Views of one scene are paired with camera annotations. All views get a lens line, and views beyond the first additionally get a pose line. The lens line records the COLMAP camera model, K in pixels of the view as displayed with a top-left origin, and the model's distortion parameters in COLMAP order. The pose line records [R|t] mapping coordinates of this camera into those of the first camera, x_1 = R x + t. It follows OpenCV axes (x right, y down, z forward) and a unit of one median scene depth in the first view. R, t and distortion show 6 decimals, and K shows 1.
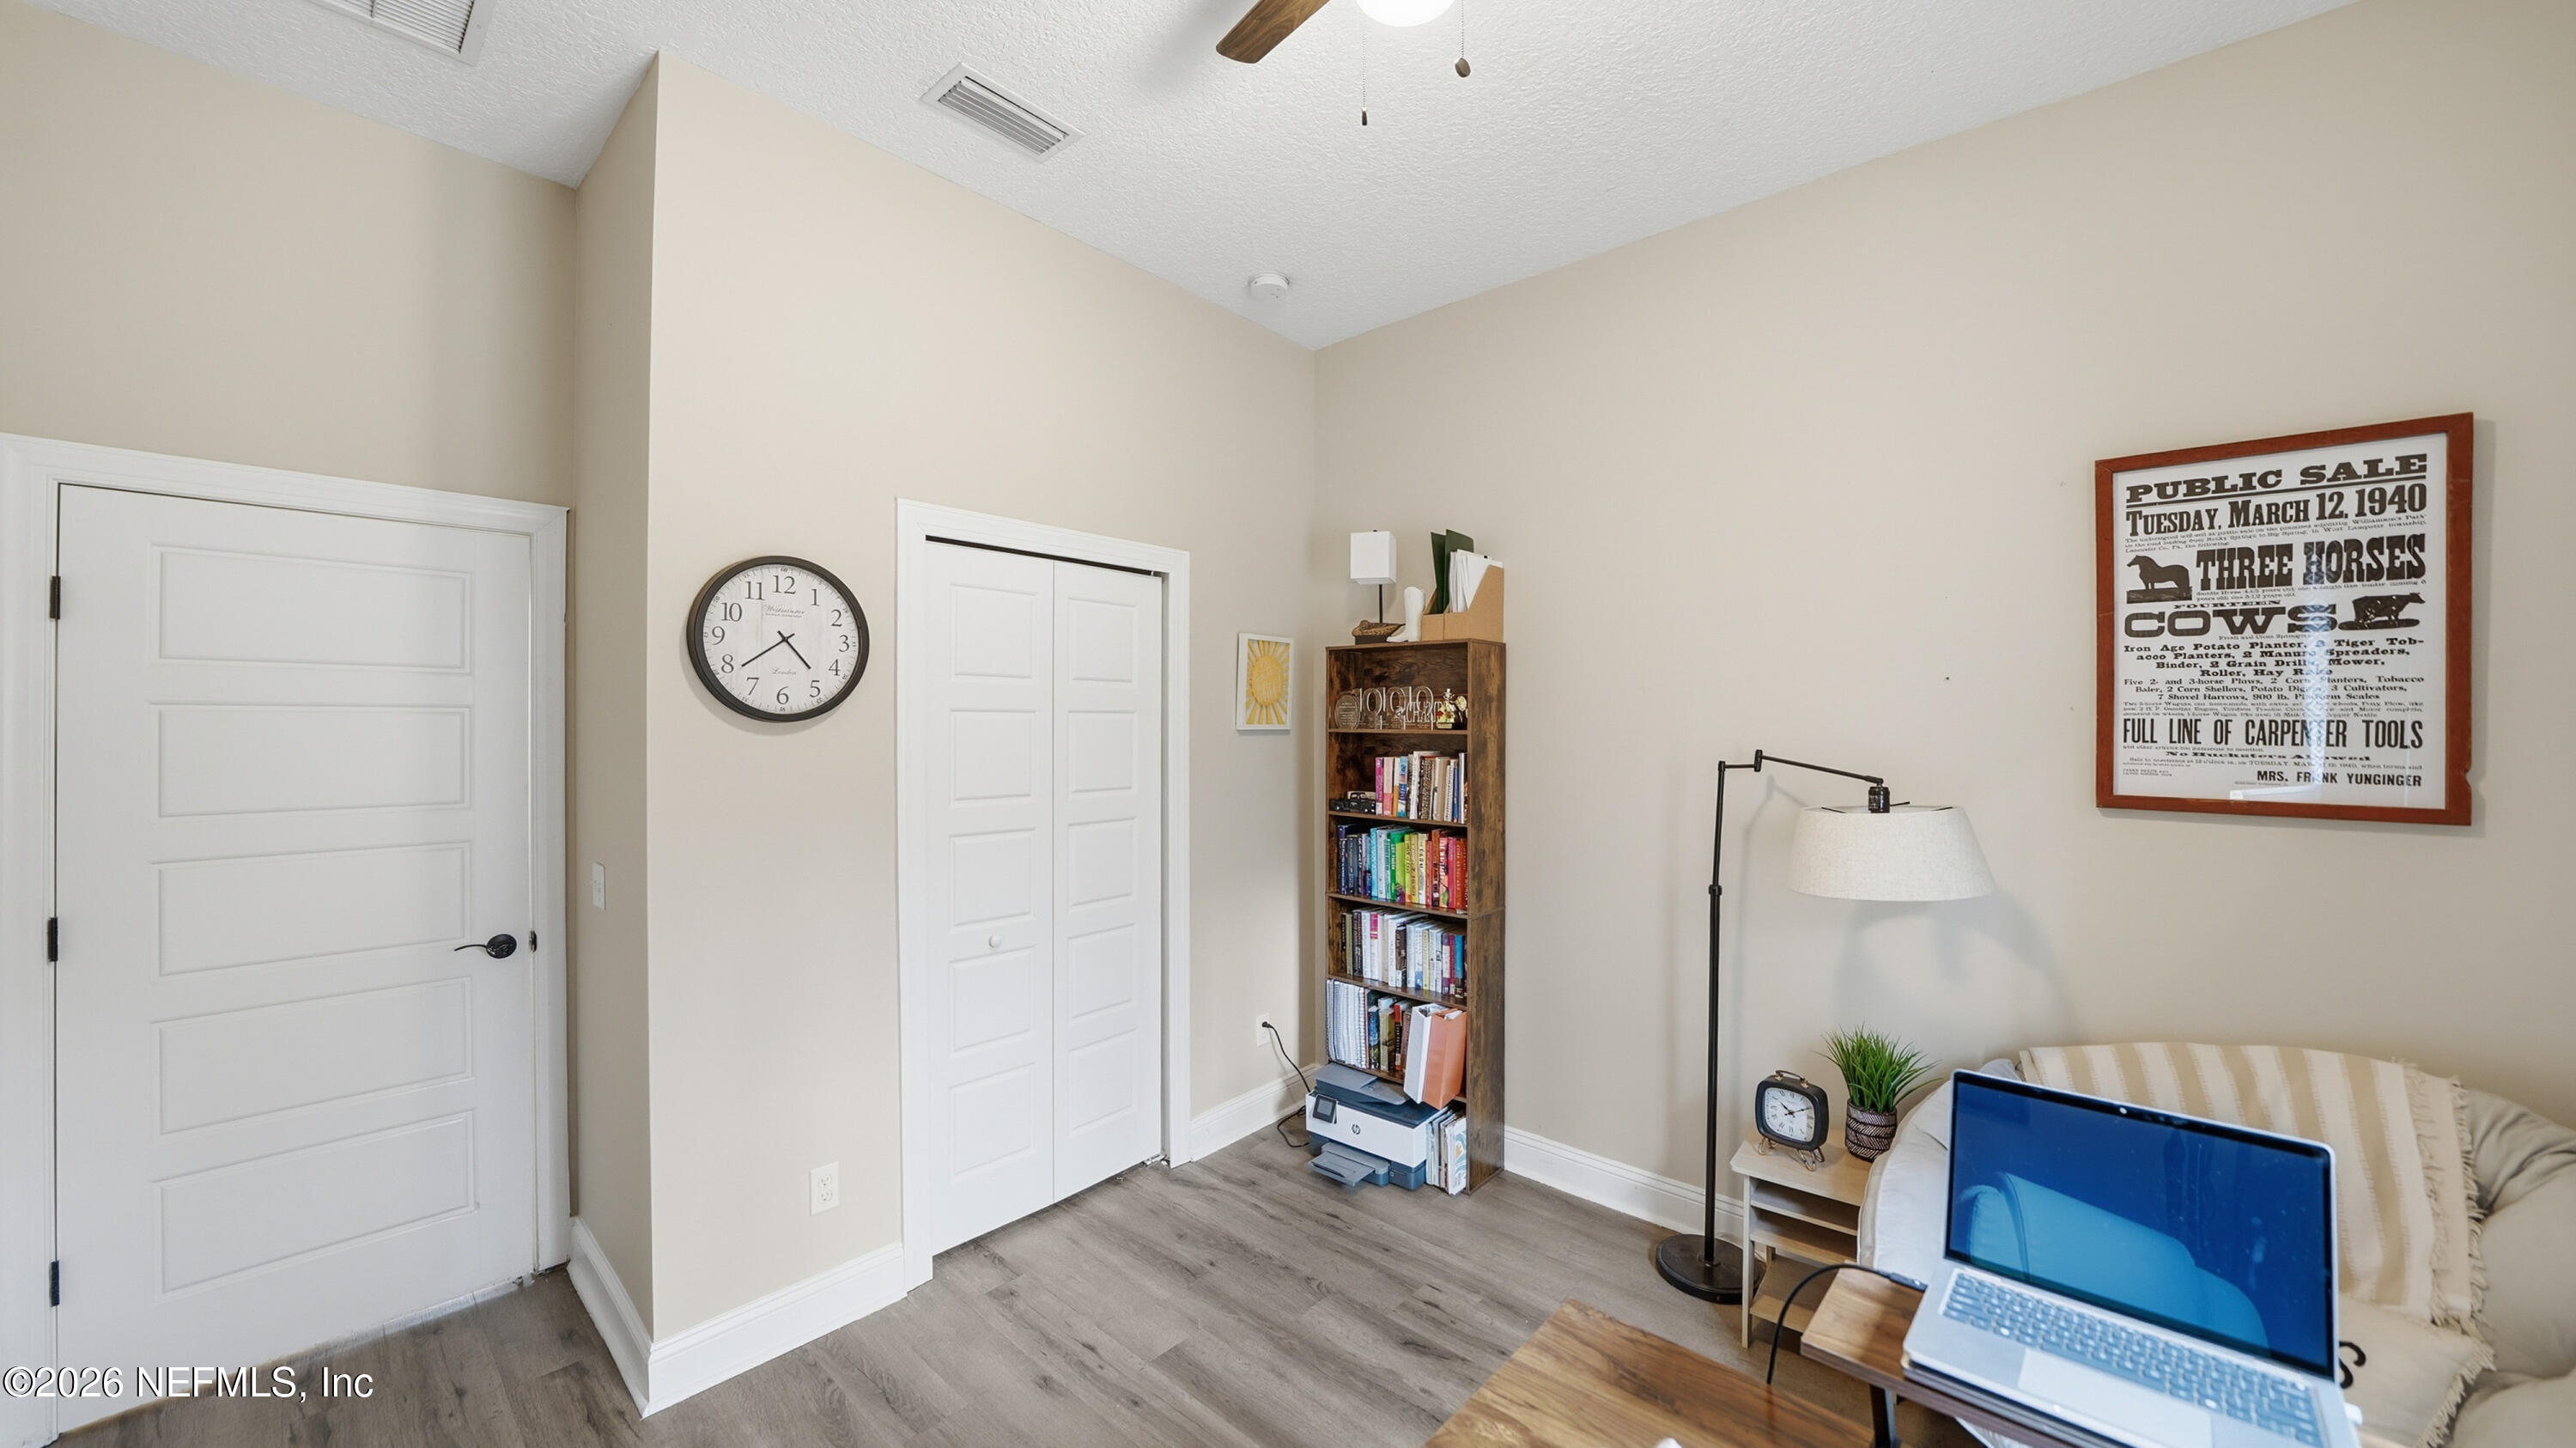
lens RADIAL K [[893.6, 0, 1288.0], [0, 893.6, 724.0], [0, 0, 1]] dist [-0.011673, 0.000274]
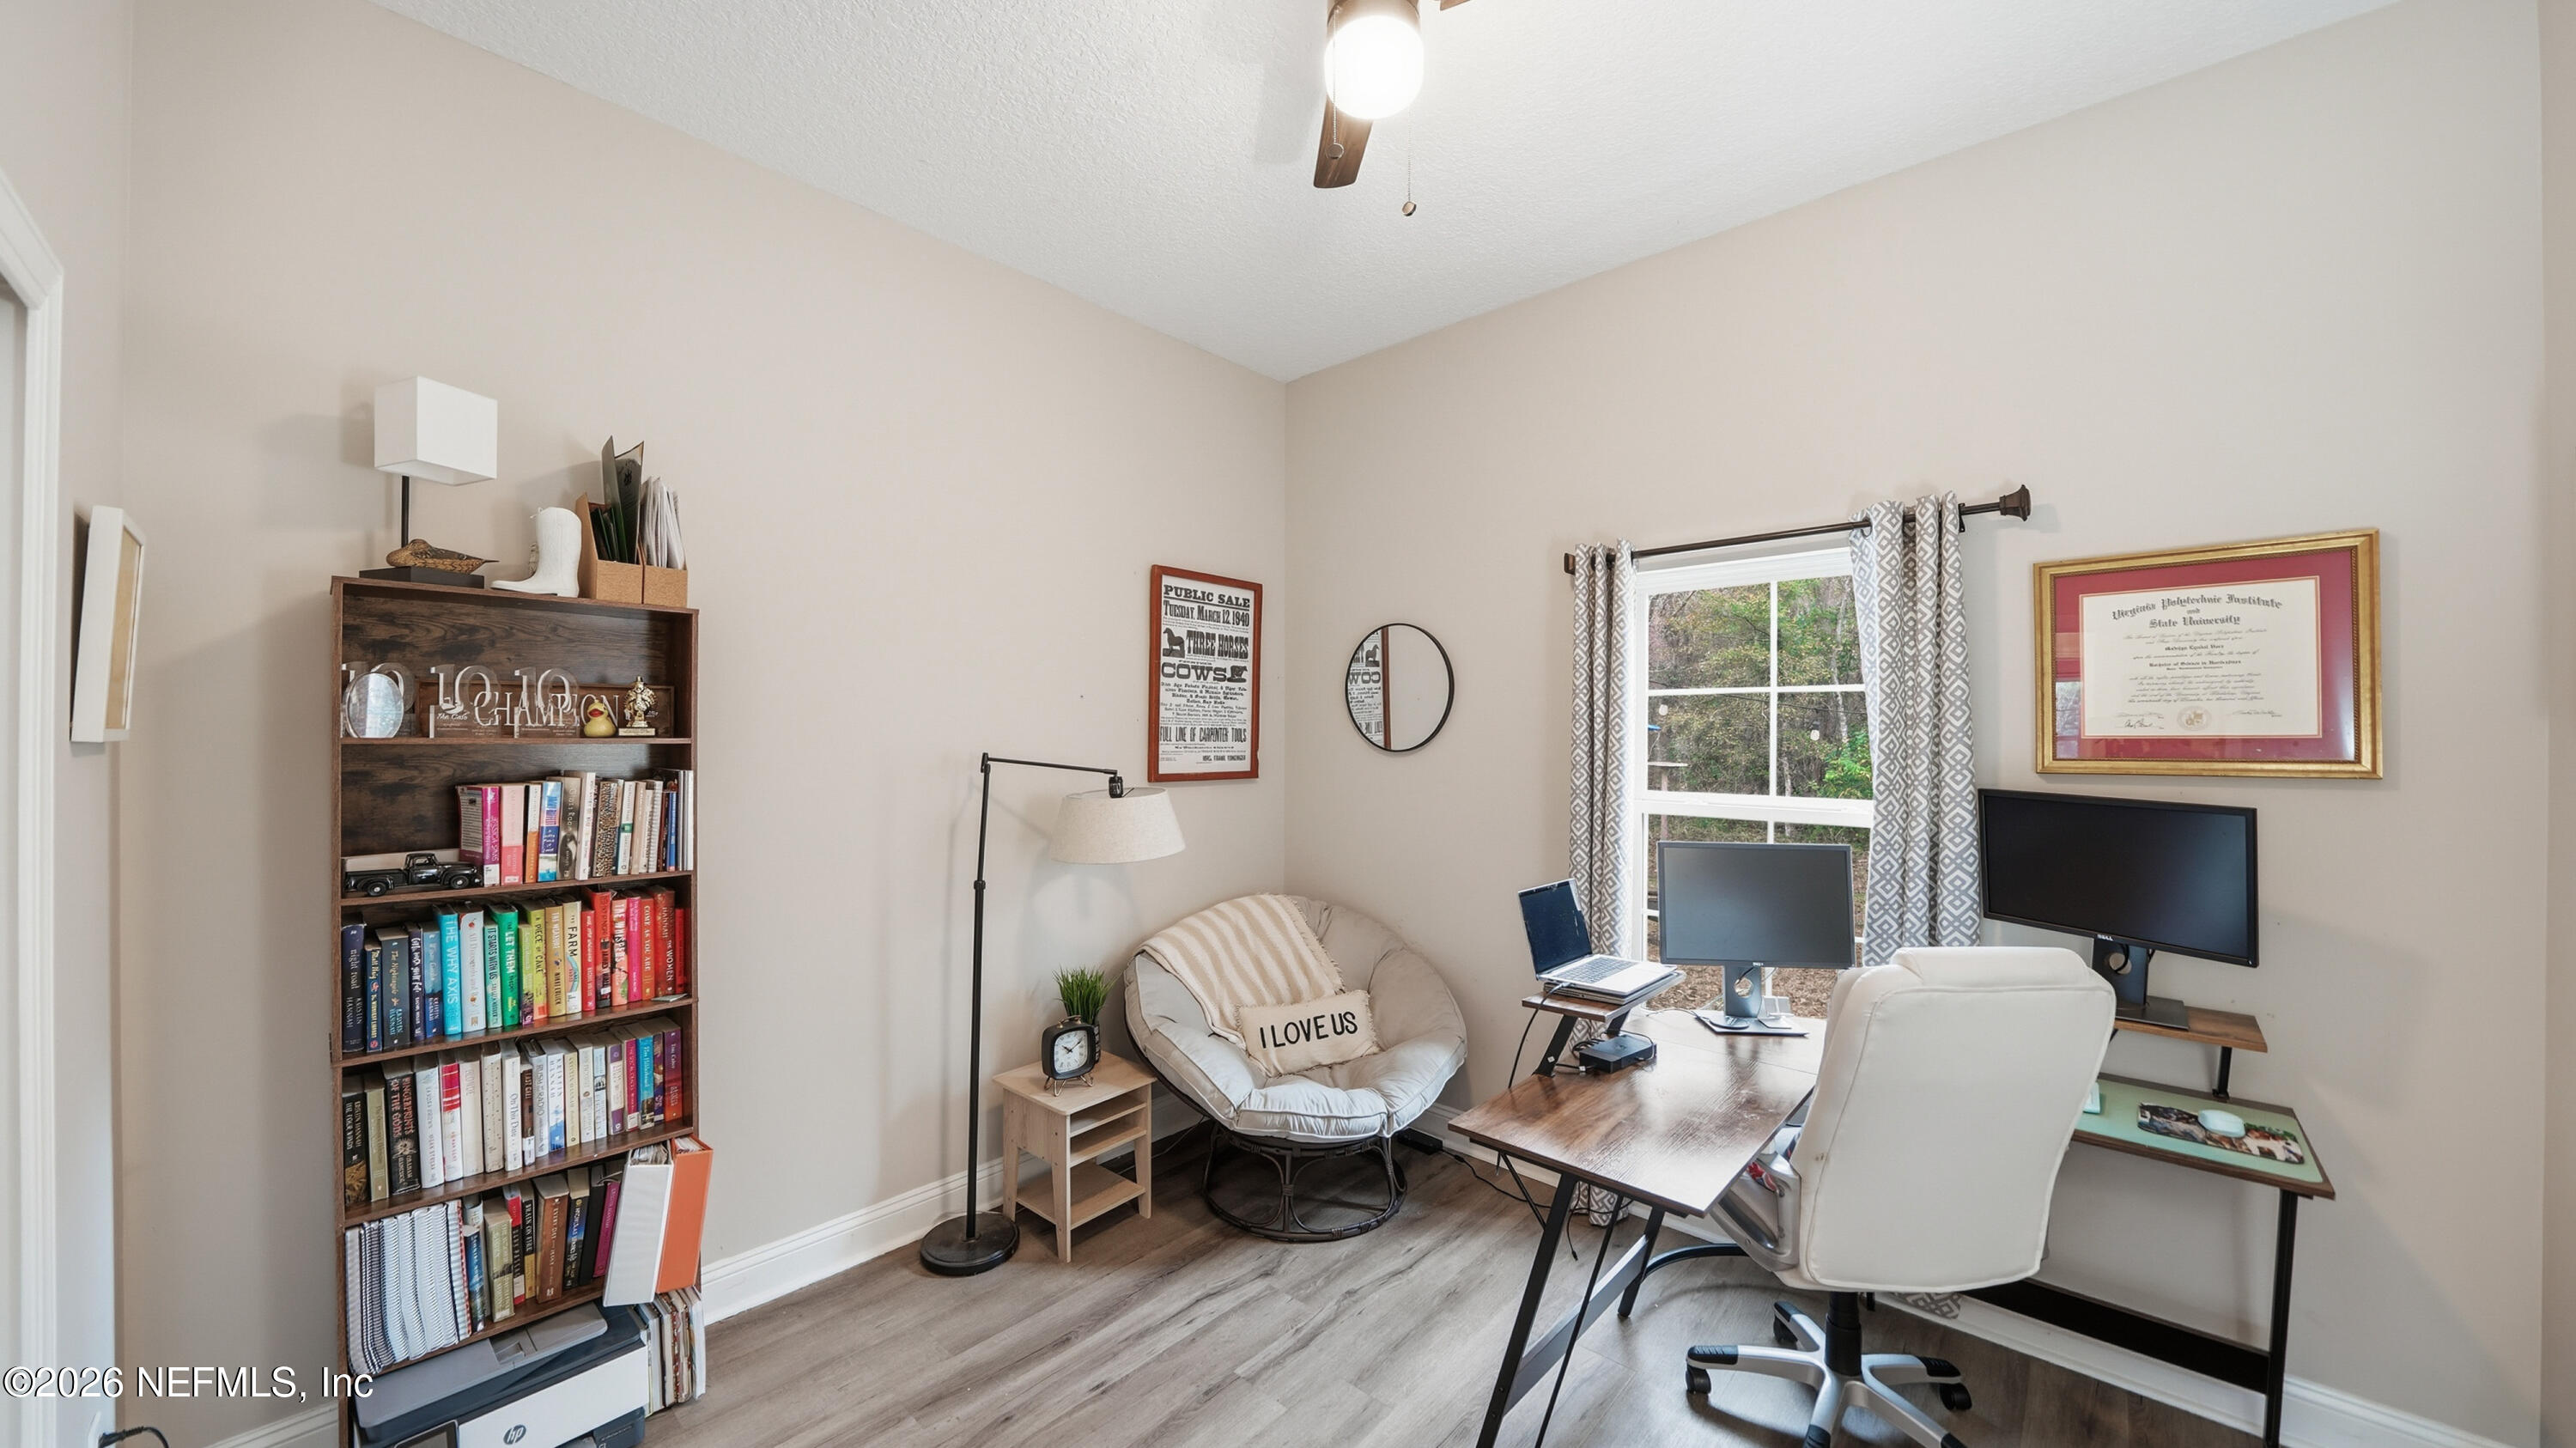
lens RADIAL K [[934.0, 0, 1217.0], [0, 934.0, 736.1], [0, 0, 1]] dist [-0.000550, 0.000062]
pose [[0.060038, -0.007256, 0.998170, -0.507905], [-0.001887, 0.999971, 0.007382, -0.001122], [-0.998194, -0.002326, 0.060023, 0.529520]]
